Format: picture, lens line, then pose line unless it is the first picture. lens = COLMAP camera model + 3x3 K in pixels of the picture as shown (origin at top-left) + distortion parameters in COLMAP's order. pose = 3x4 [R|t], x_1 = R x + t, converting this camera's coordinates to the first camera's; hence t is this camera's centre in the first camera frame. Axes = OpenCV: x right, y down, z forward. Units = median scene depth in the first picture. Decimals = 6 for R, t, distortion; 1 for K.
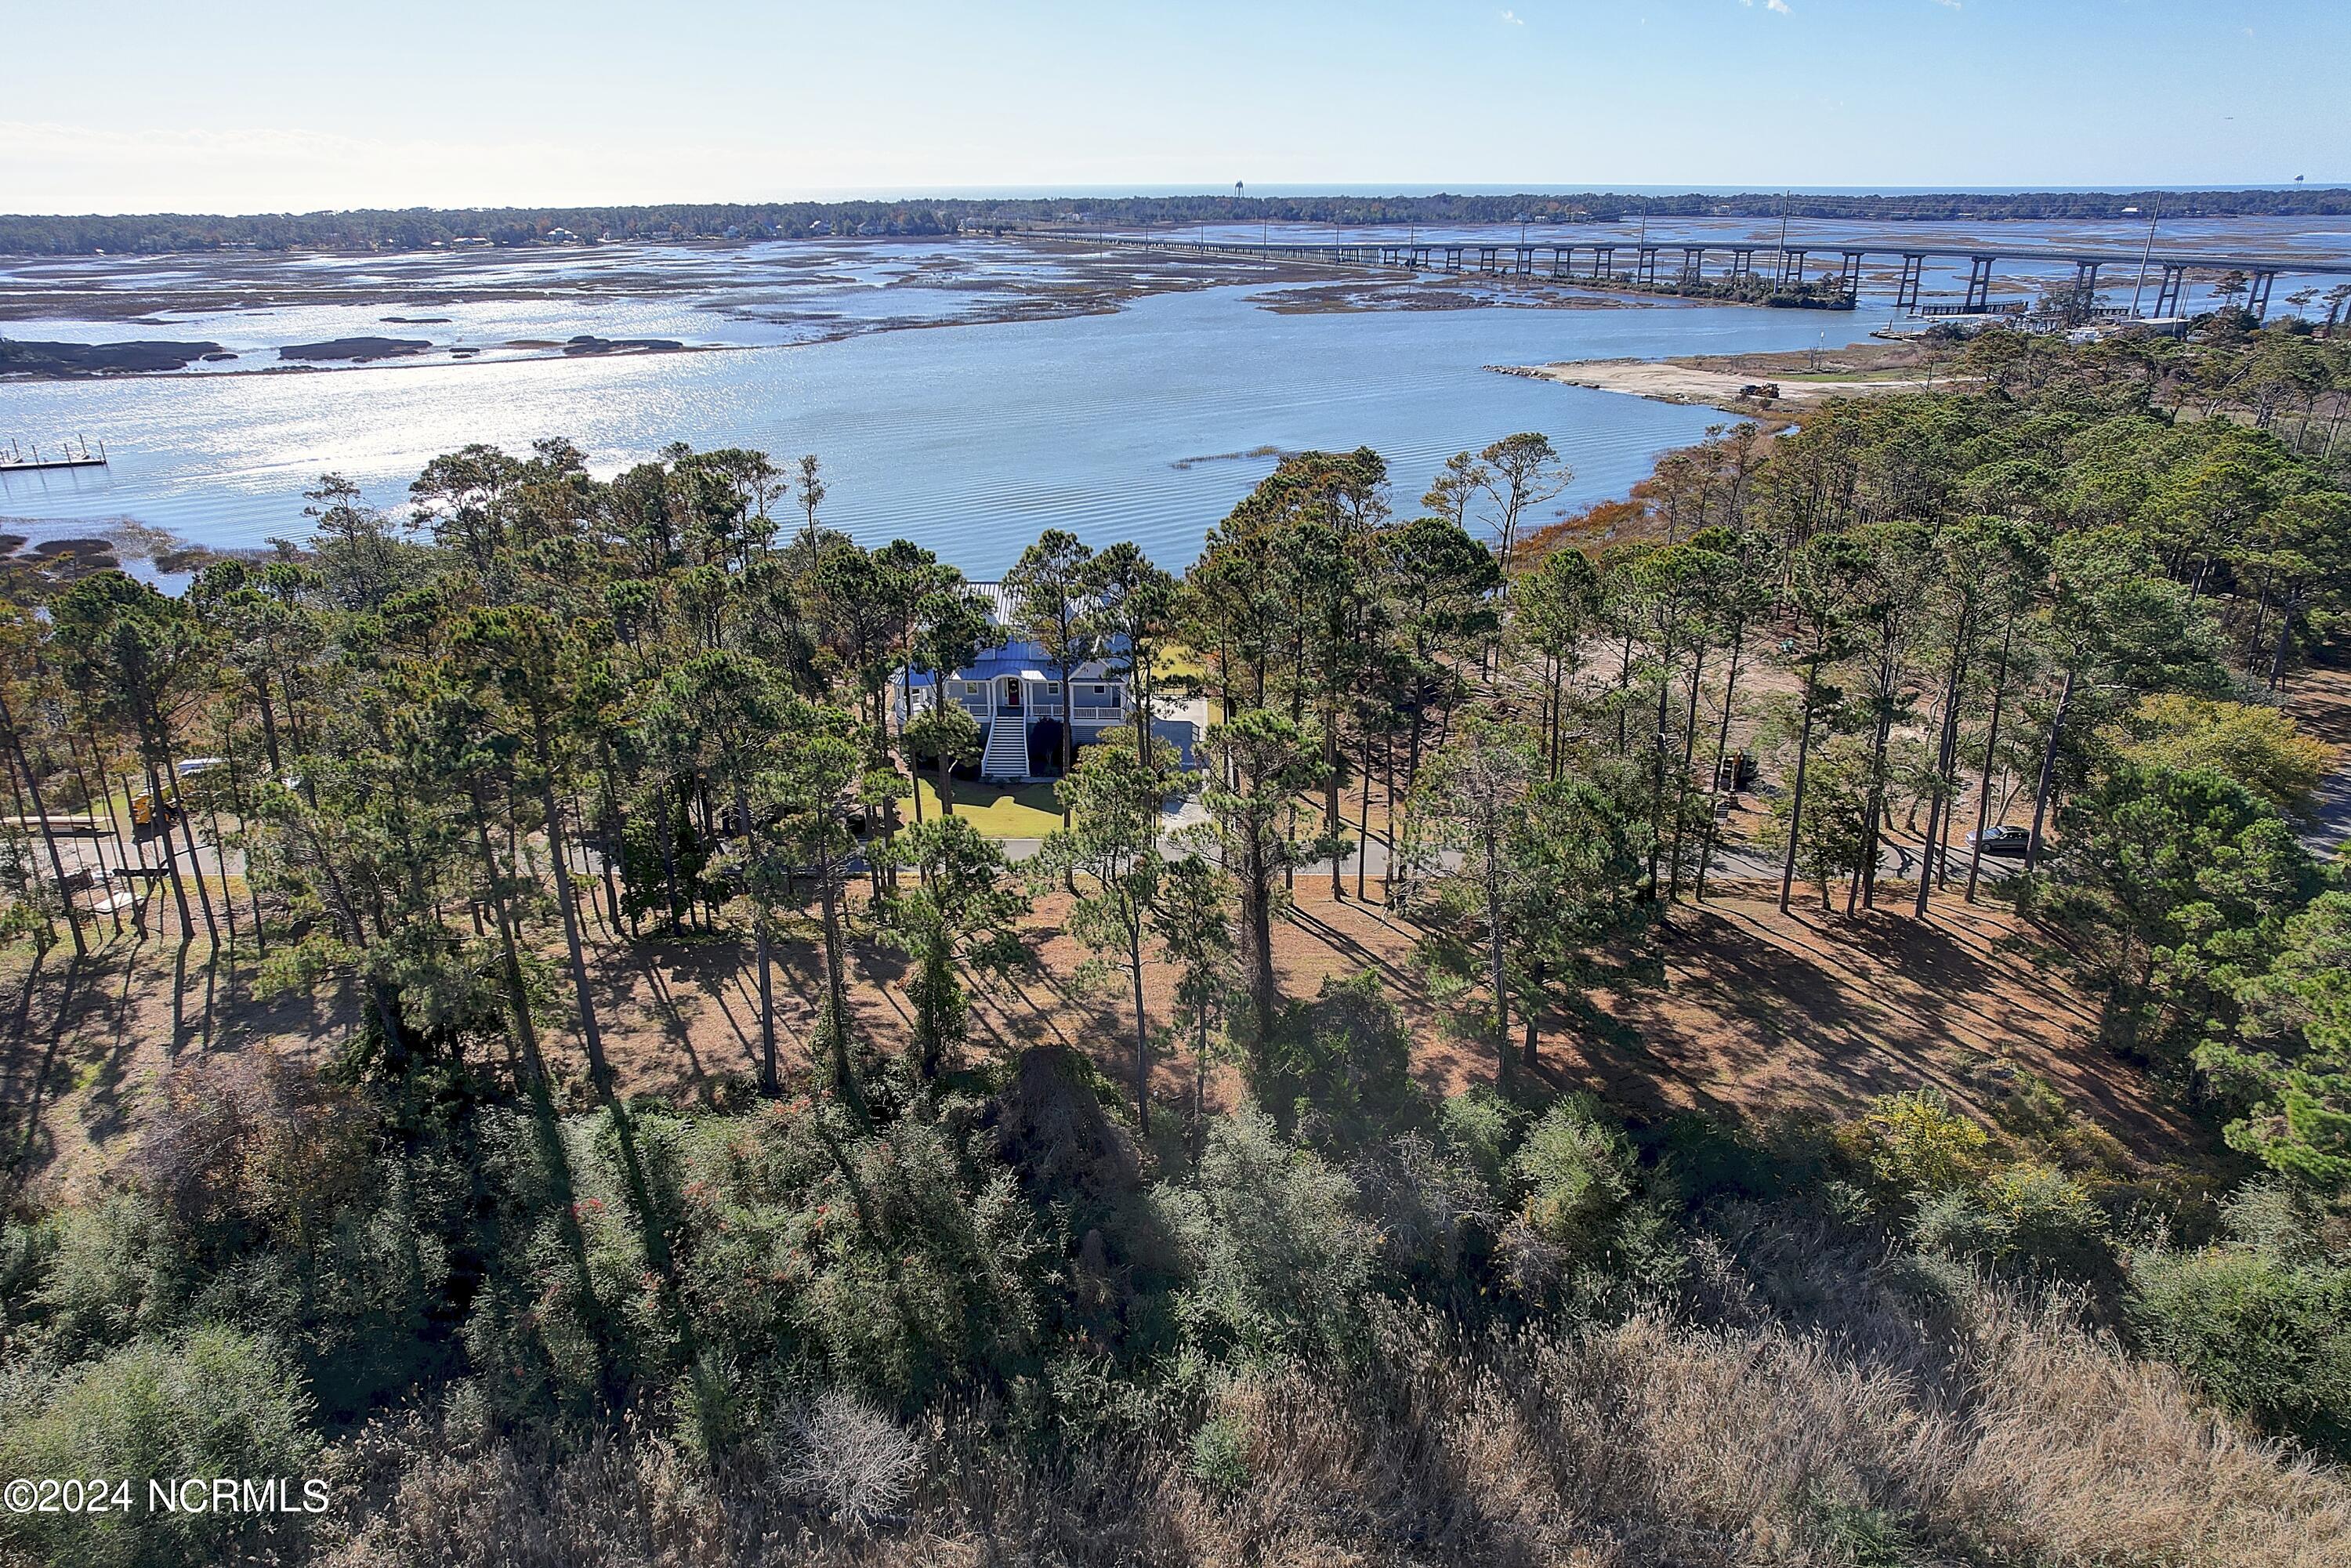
lens RADIAL K [[1506.9, 0, 1159.5], [0, 1506.9, 773.9], [0, 0, 1]] dist [-0.080890, 0.074659]
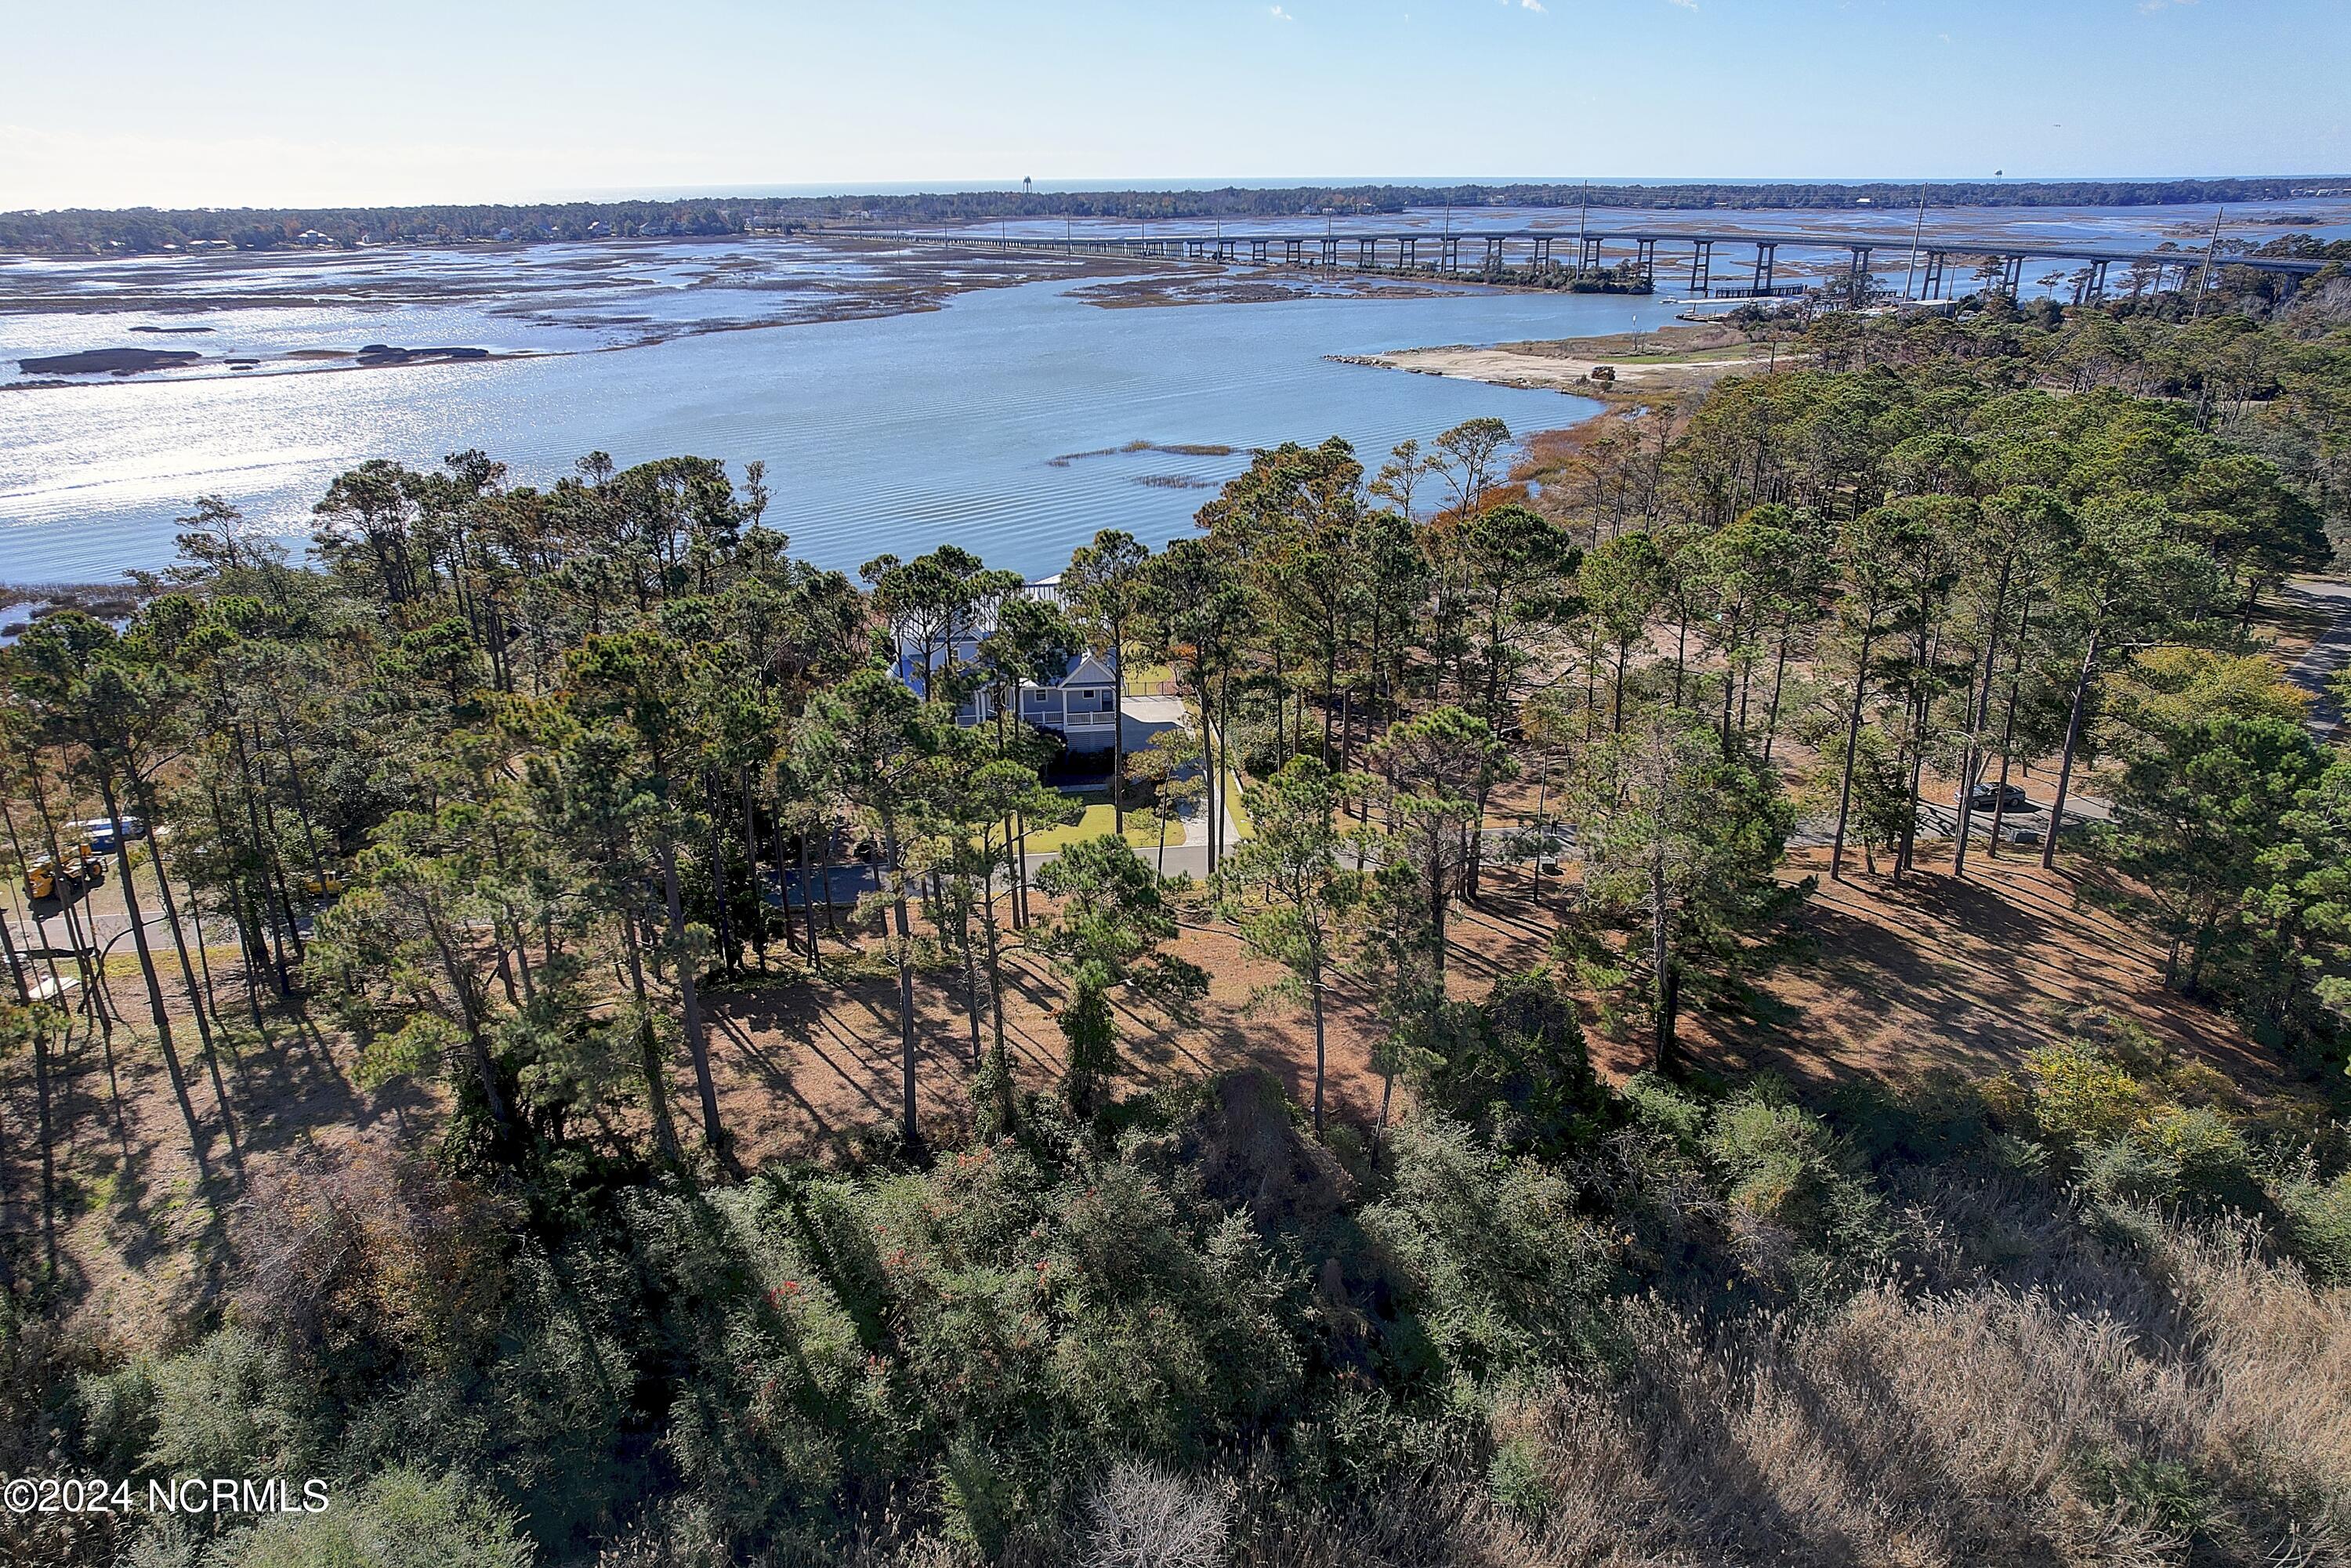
lens RADIAL K [[1502.0, 0, 1163.5], [0, 1502.0, 787.2], [0, 0, 1]] dist [-0.072454, 0.059703]
pose [[0.989956, -0.056387, 0.129648, -0.184188], [0.054941, 0.998381, 0.014712, -0.011640], [-0.130267, -0.007441, 0.991451, 0.051526]]
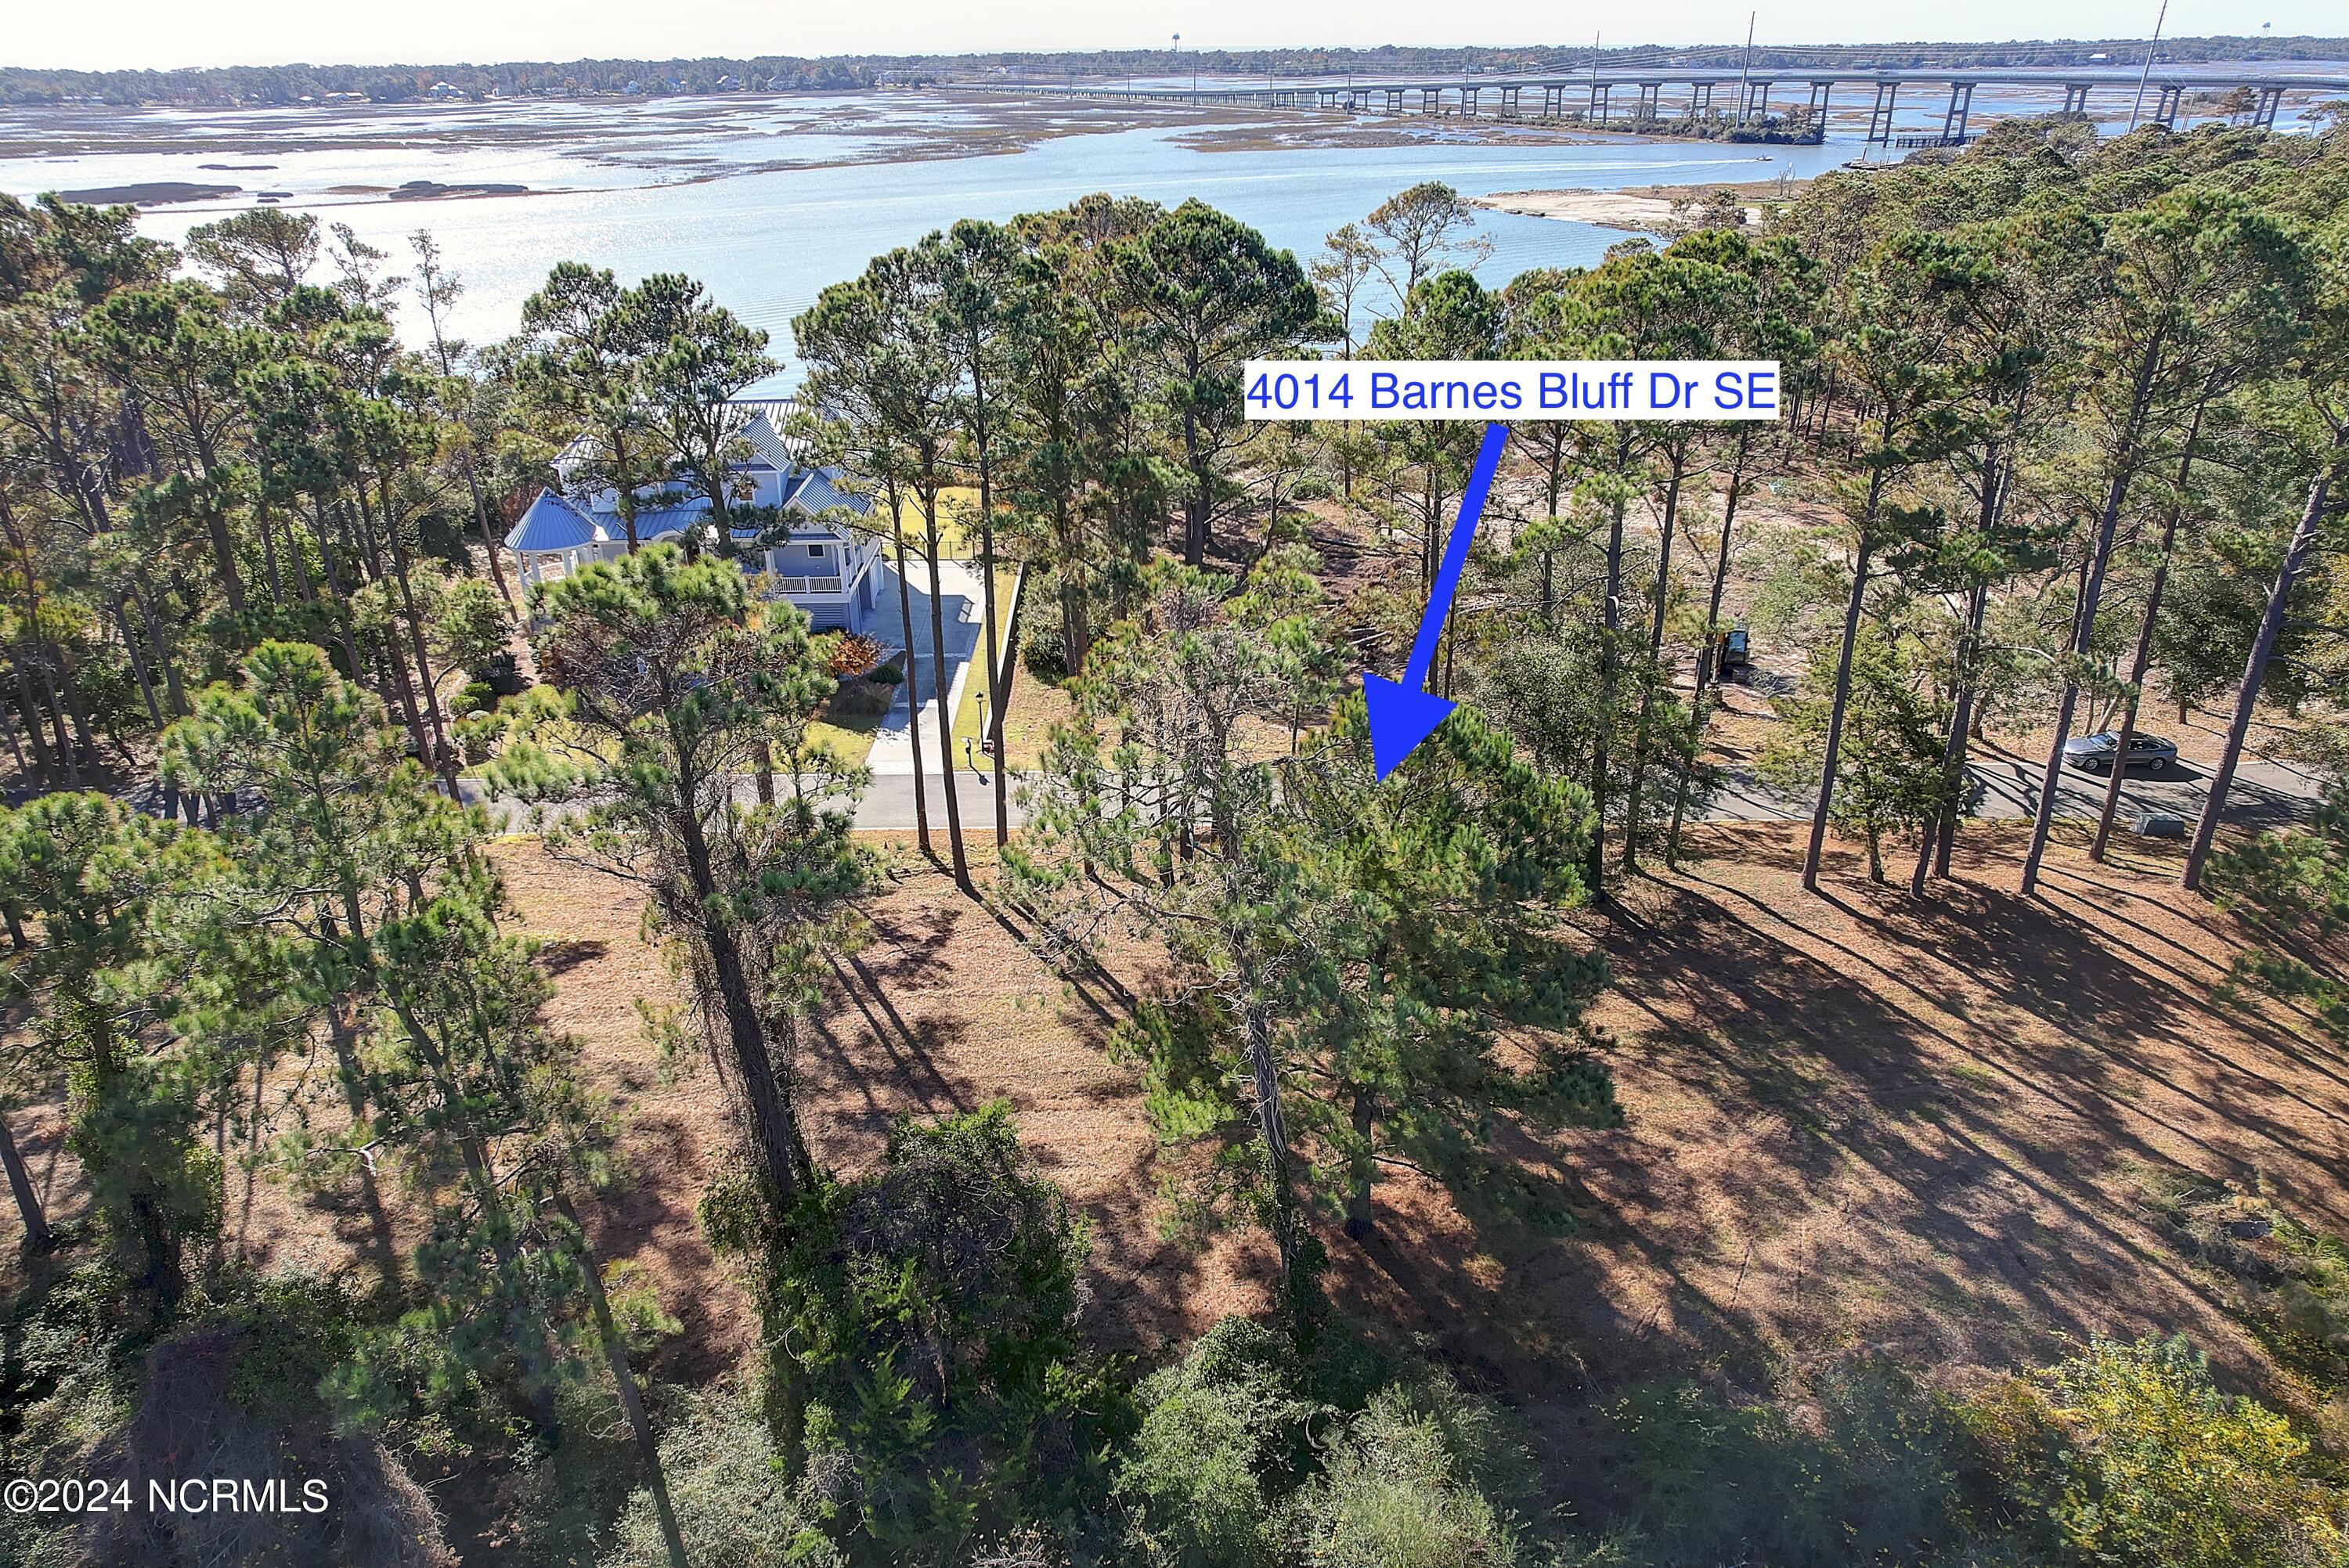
lens RADIAL K [[1505.5, 0, 1158.6], [0, 1505.5, 773.9], [0, 0, 1]] dist [-0.080890, 0.074659]
pose [[0.999405, -0.019514, 0.028437, 0.148522], [0.017221, 0.996744, 0.078765, -0.007212], [-0.029882, -0.078228, 0.996488, 0.442934]]
